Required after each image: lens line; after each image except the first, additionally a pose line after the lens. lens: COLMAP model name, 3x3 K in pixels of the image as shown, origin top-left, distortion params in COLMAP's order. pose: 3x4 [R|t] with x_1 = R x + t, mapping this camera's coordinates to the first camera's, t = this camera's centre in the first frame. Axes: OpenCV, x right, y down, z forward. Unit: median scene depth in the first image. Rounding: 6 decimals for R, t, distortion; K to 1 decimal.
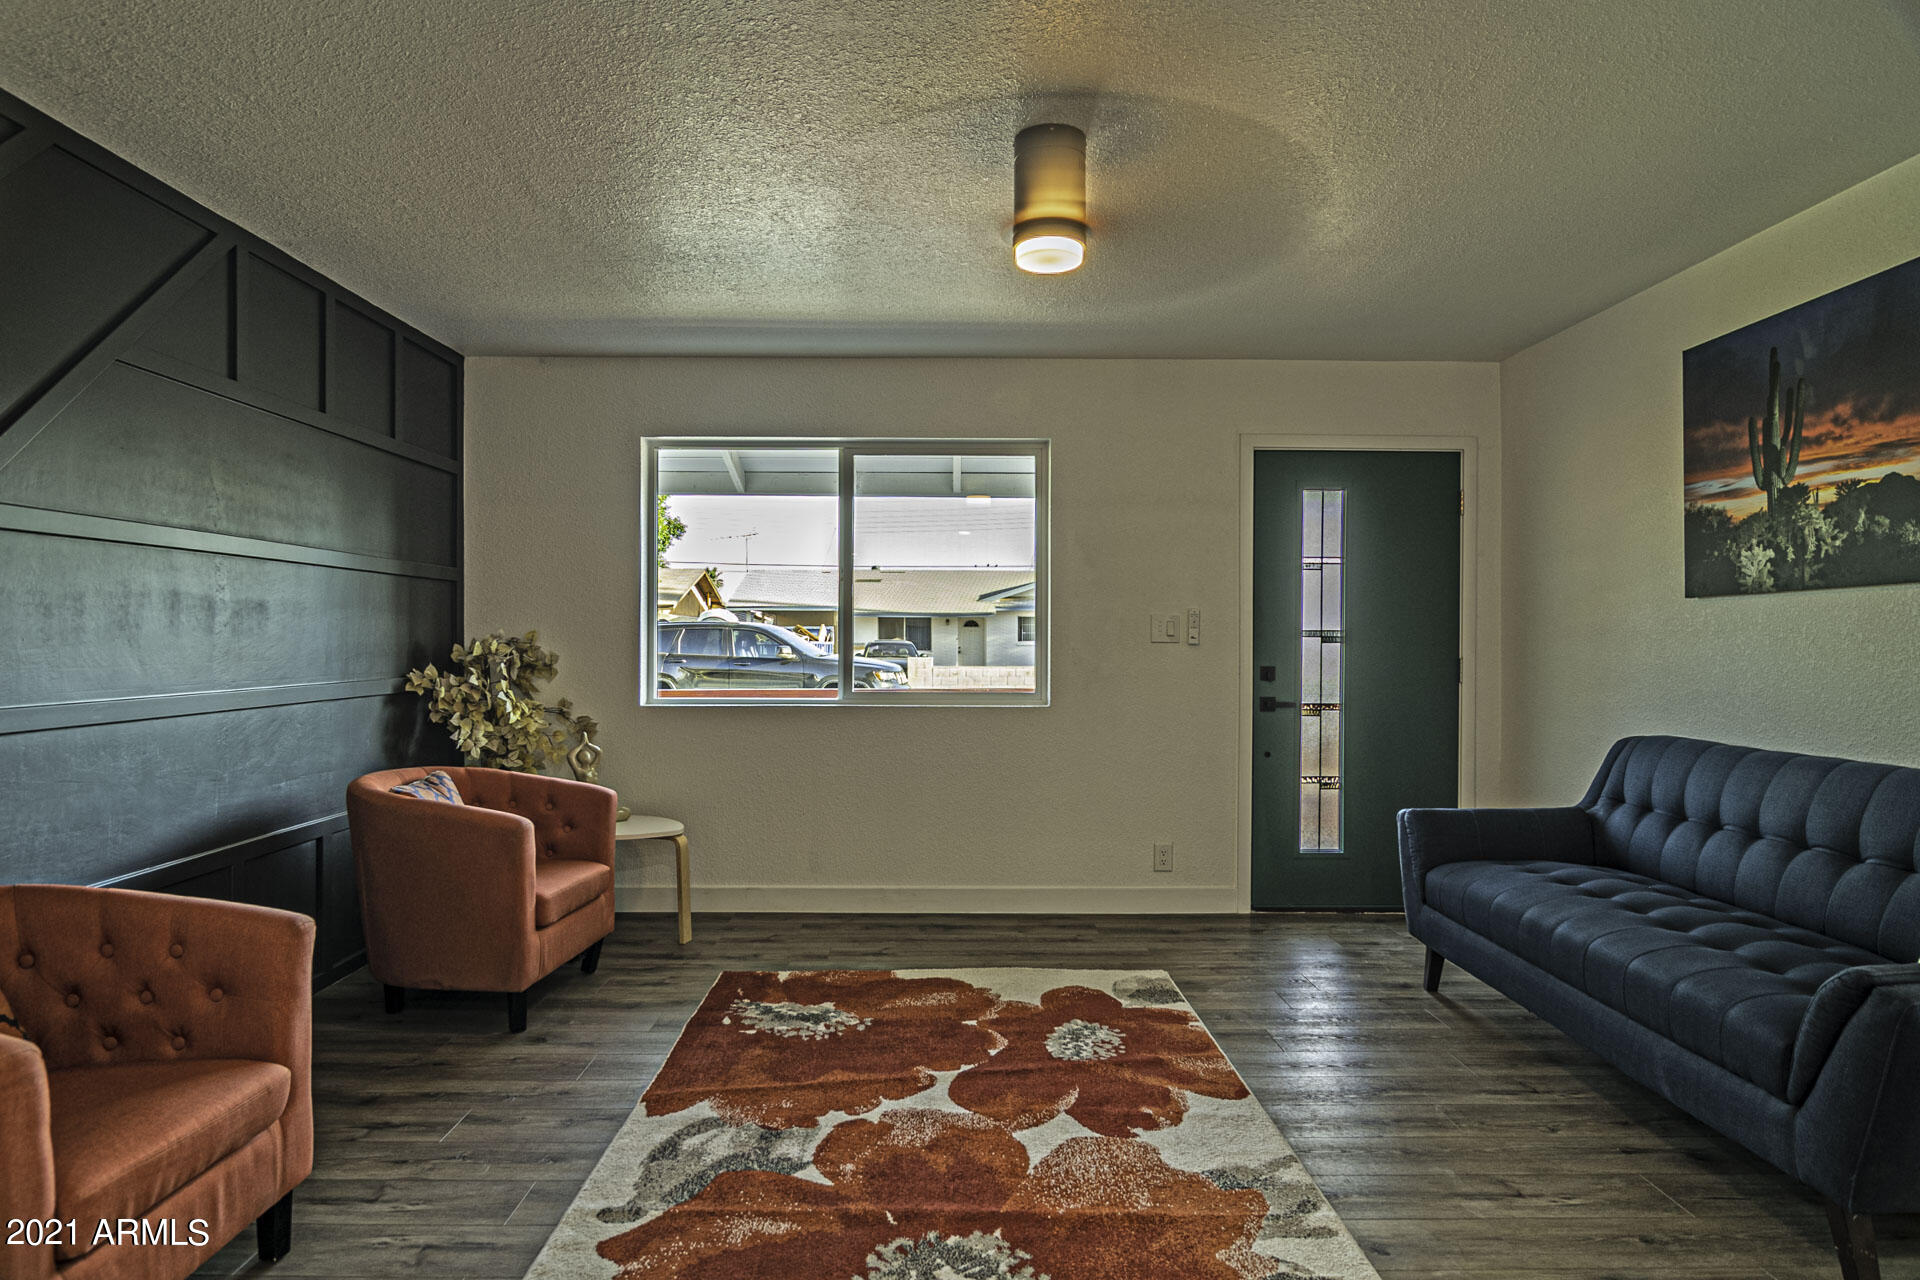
lens RADIAL K [[1074.7, 0, 929.2], [0, 1074.7, 637.6], [0, 0, 1]] dist [-0.009515, -0.003849]
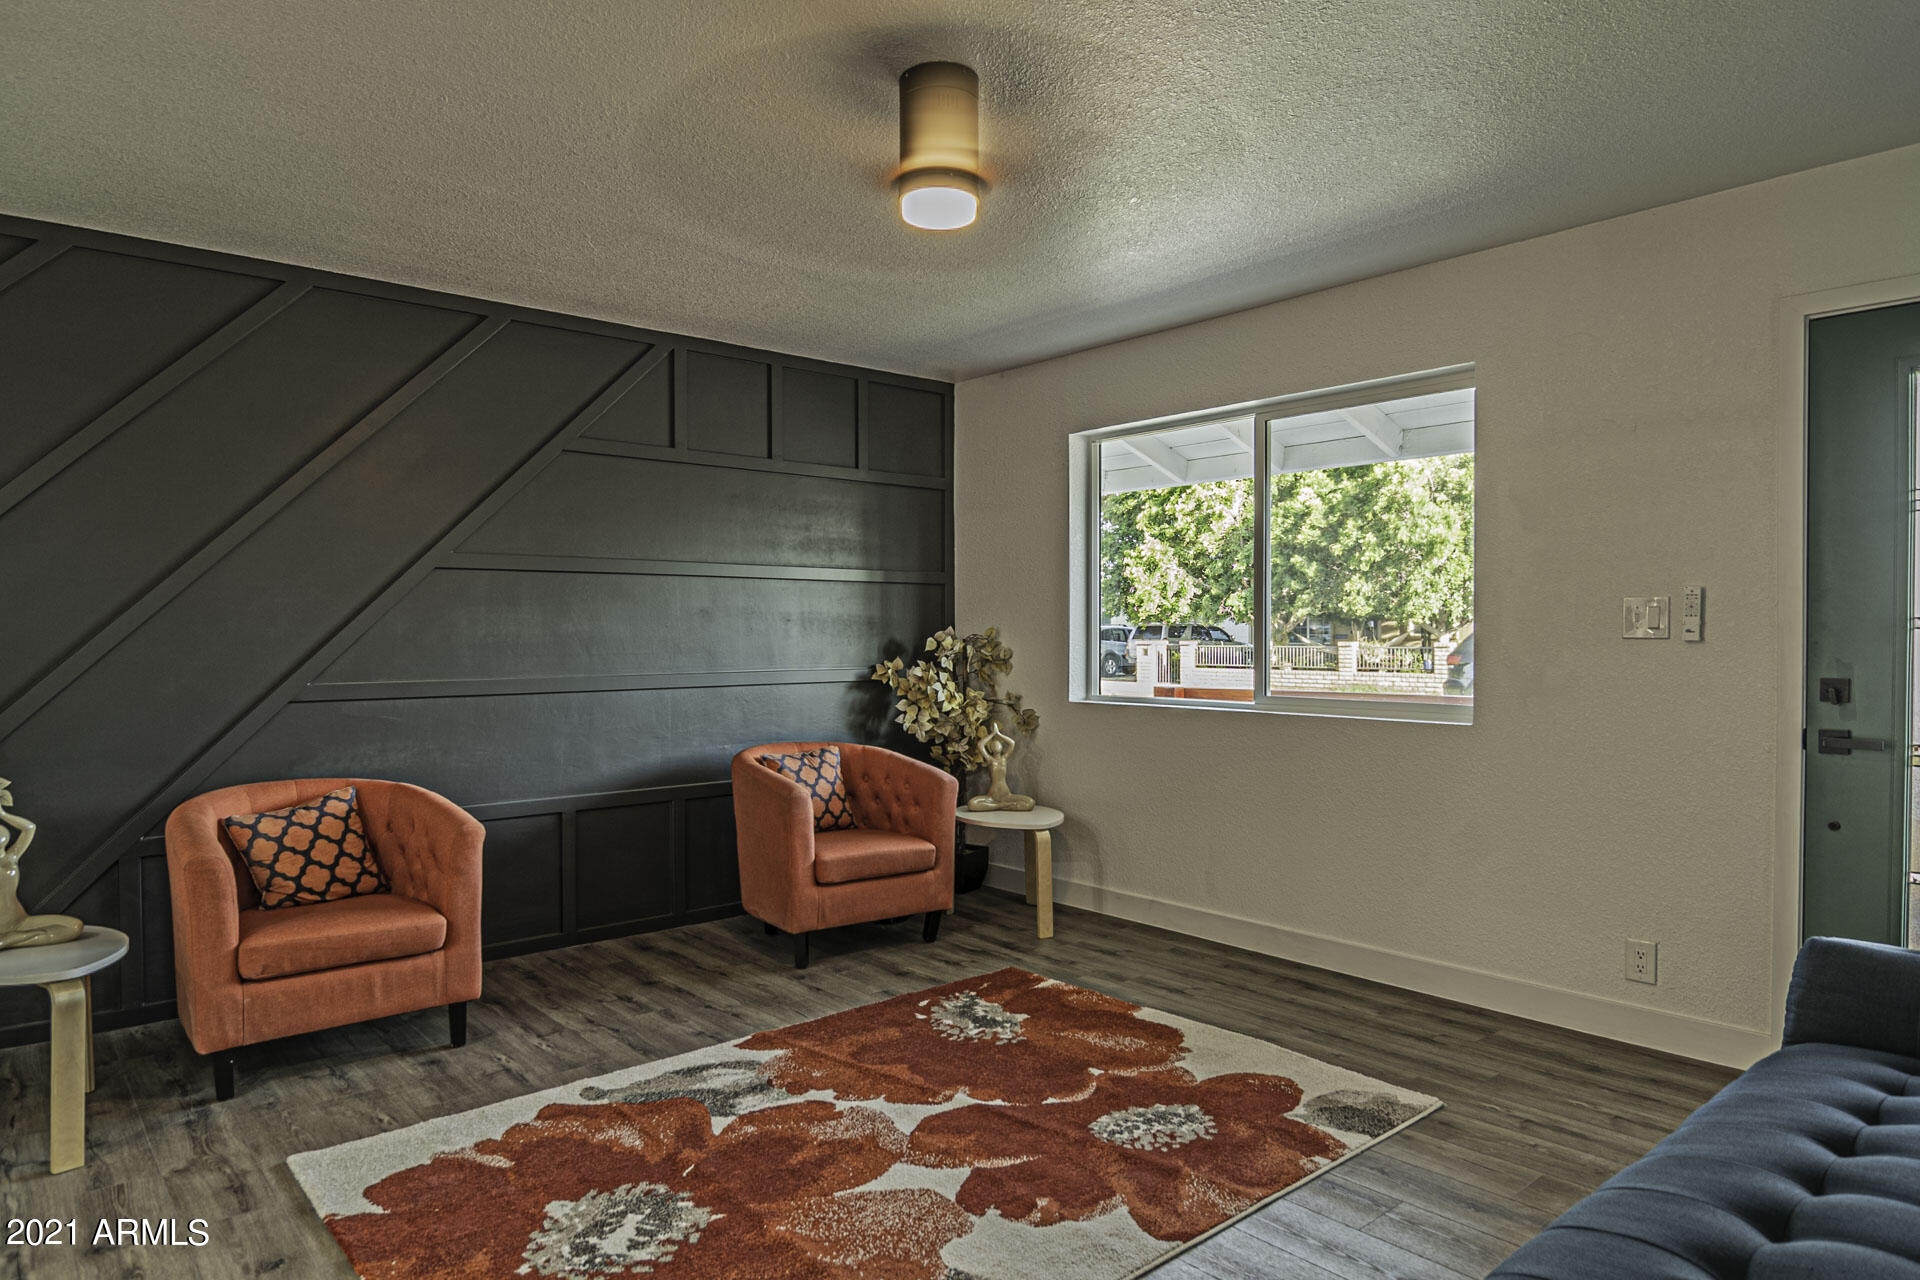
lens RADIAL K [[1144.2, 0, 933.6], [0, 1144.2, 640.6], [0, 0, 1]] dist [-0.008459, -0.001116]
pose [[0.645926, 0.000841, -0.763400, 0.663829], [0.003911, 0.999983, 0.004411, 0.001714], [0.763390, -0.005835, 0.645911, 0.296059]]
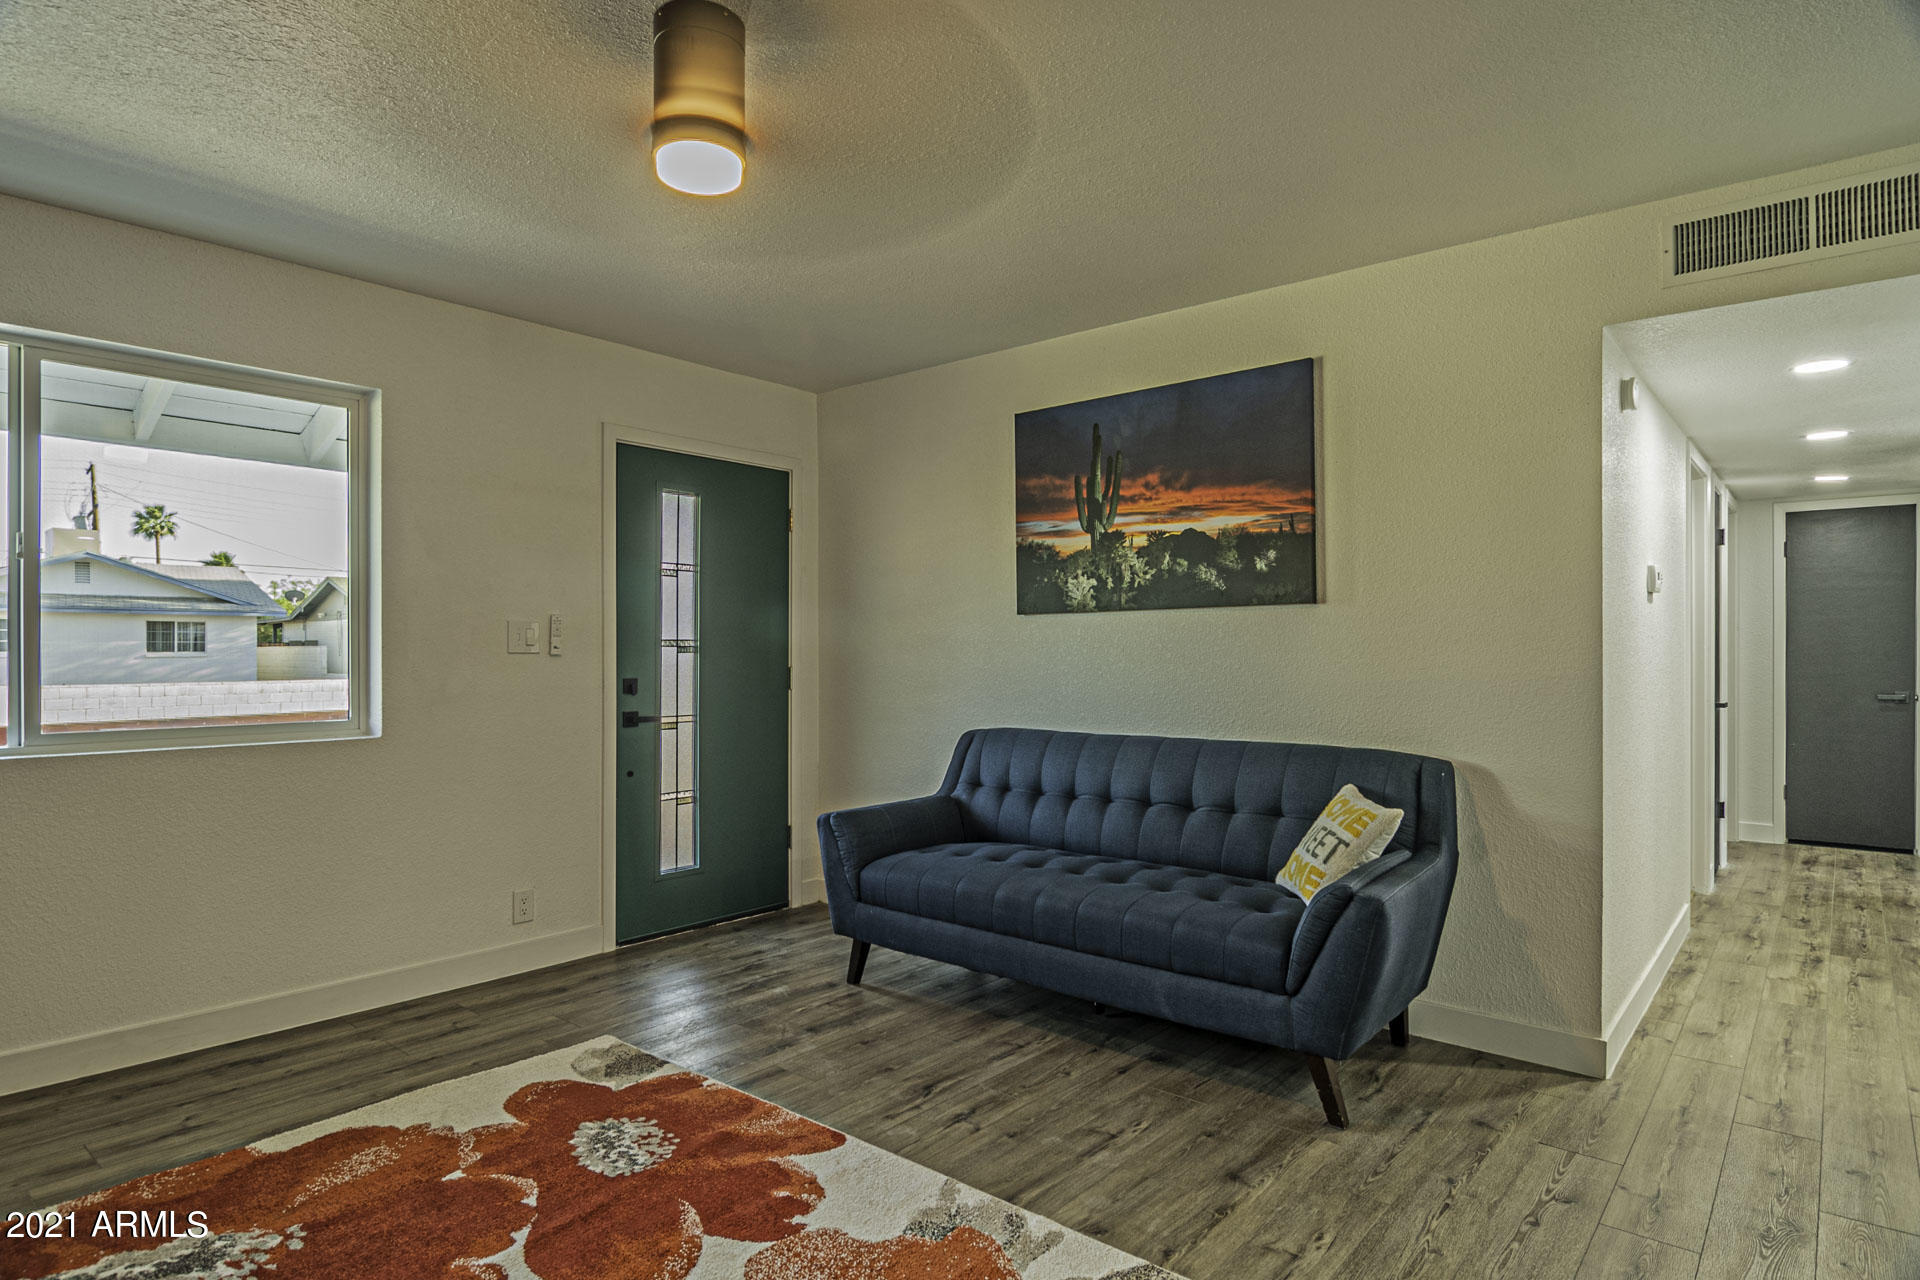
lens RADIAL K [[1074.7, 0, 954.0], [0, 1074.7, 650.3], [0, 0, 1]] dist [-0.009515, -0.003849]
pose [[0.642796, -0.003463, 0.766030, -0.298073], [0.000580, 0.999992, 0.004035, -0.001442], [-0.766037, -0.002149, 0.642792, 0.271669]]
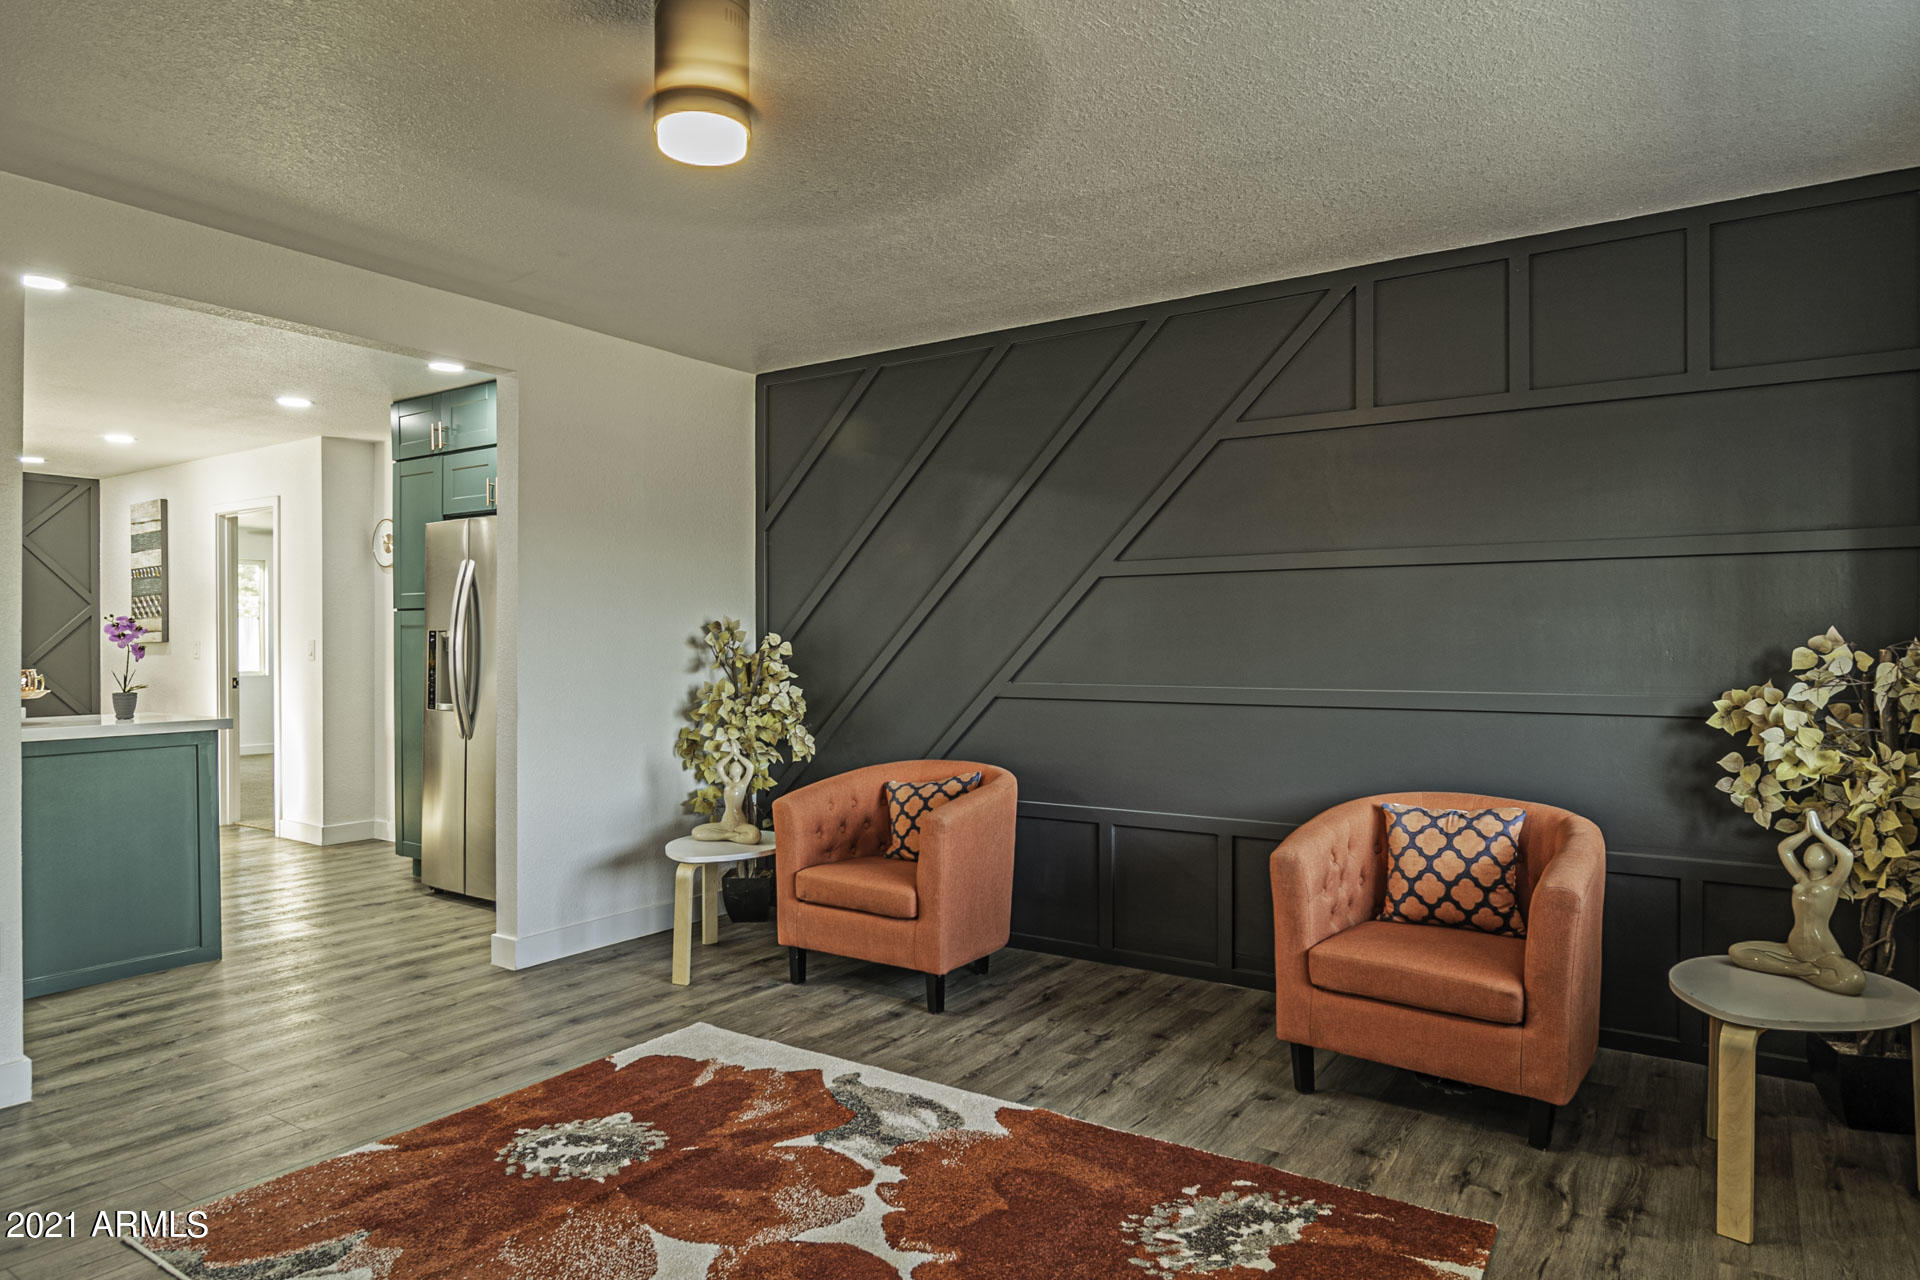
lens RADIAL K [[1144.2, 0, 941.8], [0, 1144.2, 642.3], [0, 0, 1]] dist [-0.008459, -0.001116]
pose [[-0.554468, -0.000090, -0.832205, 0.548235], [0.000812, 0.999999, -0.000649, 0.001312], [0.832205, -0.001036, -0.554467, 1.257308]]
